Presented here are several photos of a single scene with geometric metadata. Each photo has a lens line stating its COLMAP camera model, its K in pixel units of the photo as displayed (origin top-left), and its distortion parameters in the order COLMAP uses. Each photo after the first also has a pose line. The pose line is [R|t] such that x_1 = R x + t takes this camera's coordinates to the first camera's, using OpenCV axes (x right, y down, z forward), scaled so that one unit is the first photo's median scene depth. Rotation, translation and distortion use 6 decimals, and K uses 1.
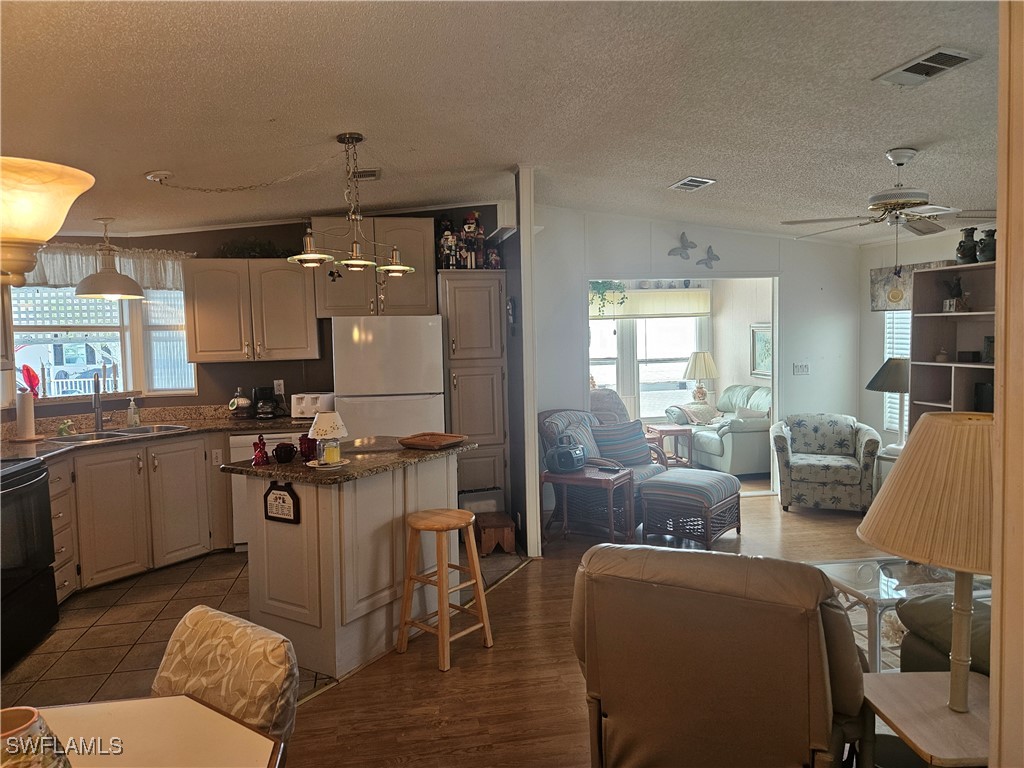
lens RADIAL K [[687.9, 0, 512.0], [0, 687.9, 376.5], [0, 0, 1]] dist [0.073565, -0.057280]
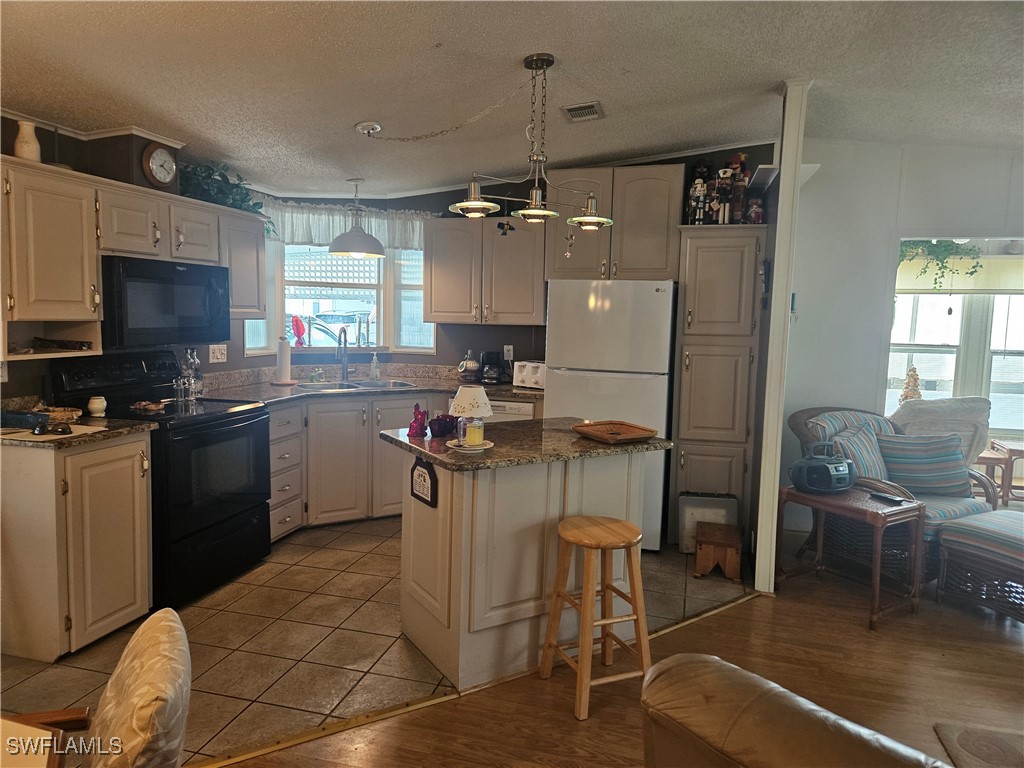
lens RADIAL K [[687.9, 0, 503.1], [0, 687.9, 377.4], [0, 0, 1]] dist [0.073565, -0.057280]
pose [[0.892357, 0.089126, -0.442442, 0.088299], [-0.068981, 0.995723, 0.061453, -0.009124], [0.446027, -0.024318, 0.894689, 0.149133]]
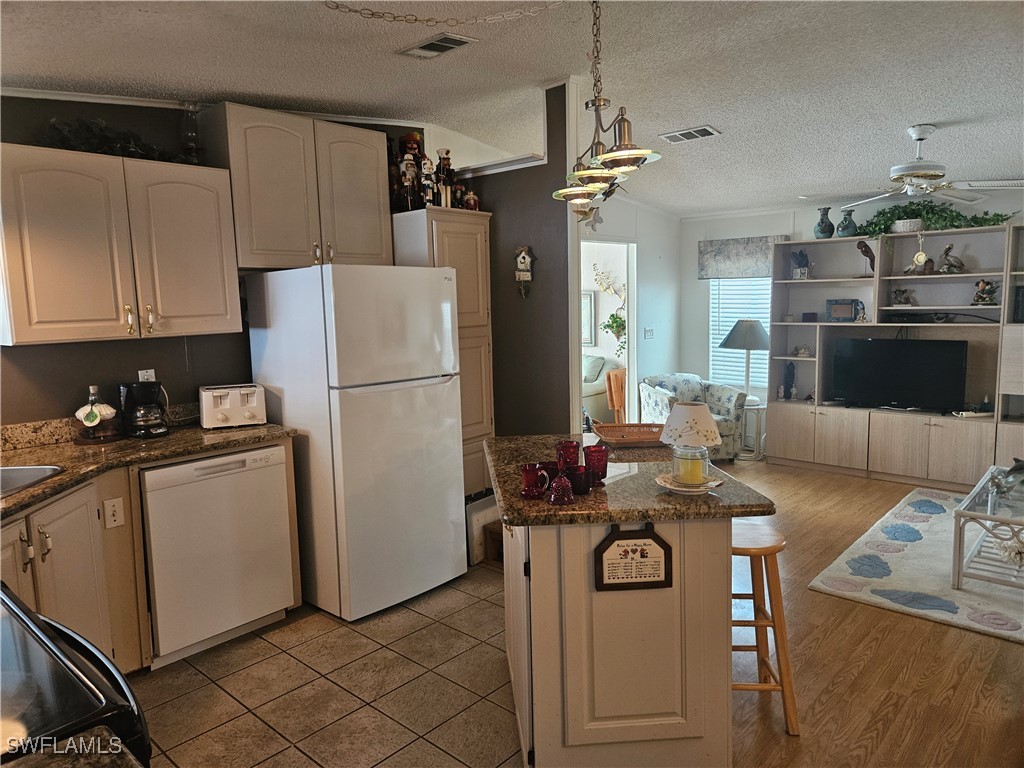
lens RADIAL K [[687.9, 0, 505.7], [0, 687.9, 370.9], [0, 0, 1]] dist [0.073565, -0.057280]
pose [[0.807106, -0.056753, 0.587673, -0.467448], [0.039725, 0.998334, 0.041854, -0.007381], [-0.589069, -0.010435, 0.808016, 0.349518]]
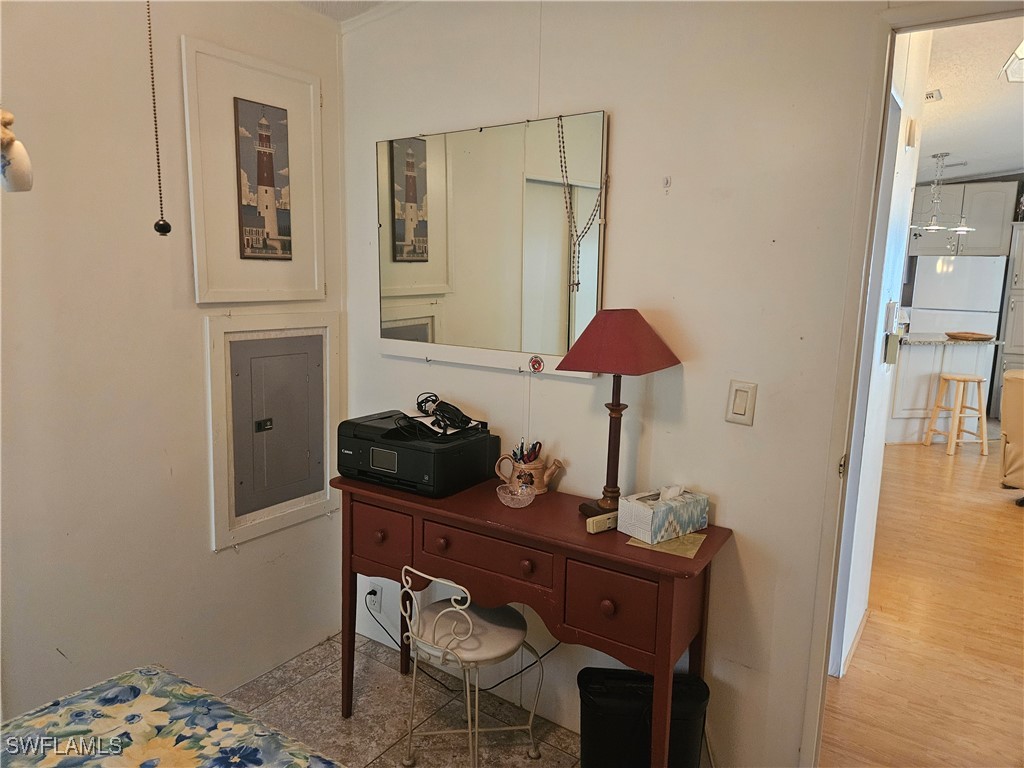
lens RADIAL K [[687.9, 0, 509.6], [0, 687.9, 369.2], [0, 0, 1]] dist [0.073565, -0.057280]
pose [[0.689980, 0.146283, -0.708893, 0.232293], [-0.076039, 0.988595, 0.129991, 0.026979], [0.719823, -0.035787, 0.693234, -0.678290]]
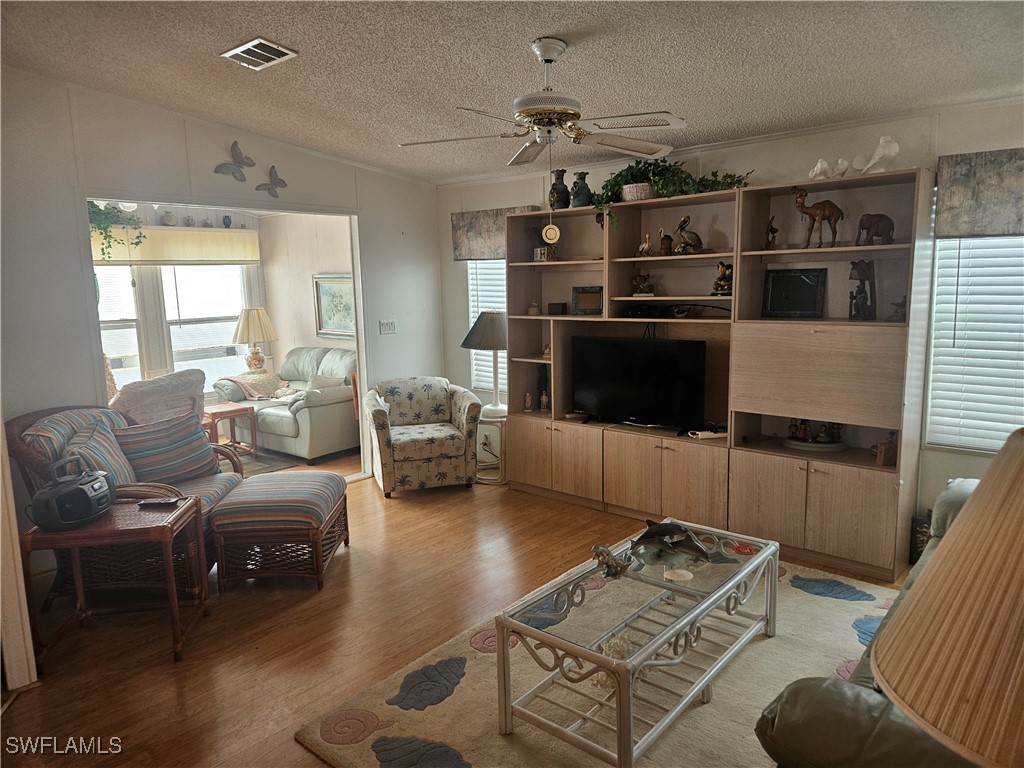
lens RADIAL K [[687.9, 0, 504.2], [0, 687.9, 374.3], [0, 0, 1]] dist [0.073565, -0.057280]
pose [[0.793892, -0.081572, 0.602563, 0.017042], [0.044166, 0.996079, 0.076654, -0.014268], [-0.606453, -0.034242, 0.794381, 0.293900]]
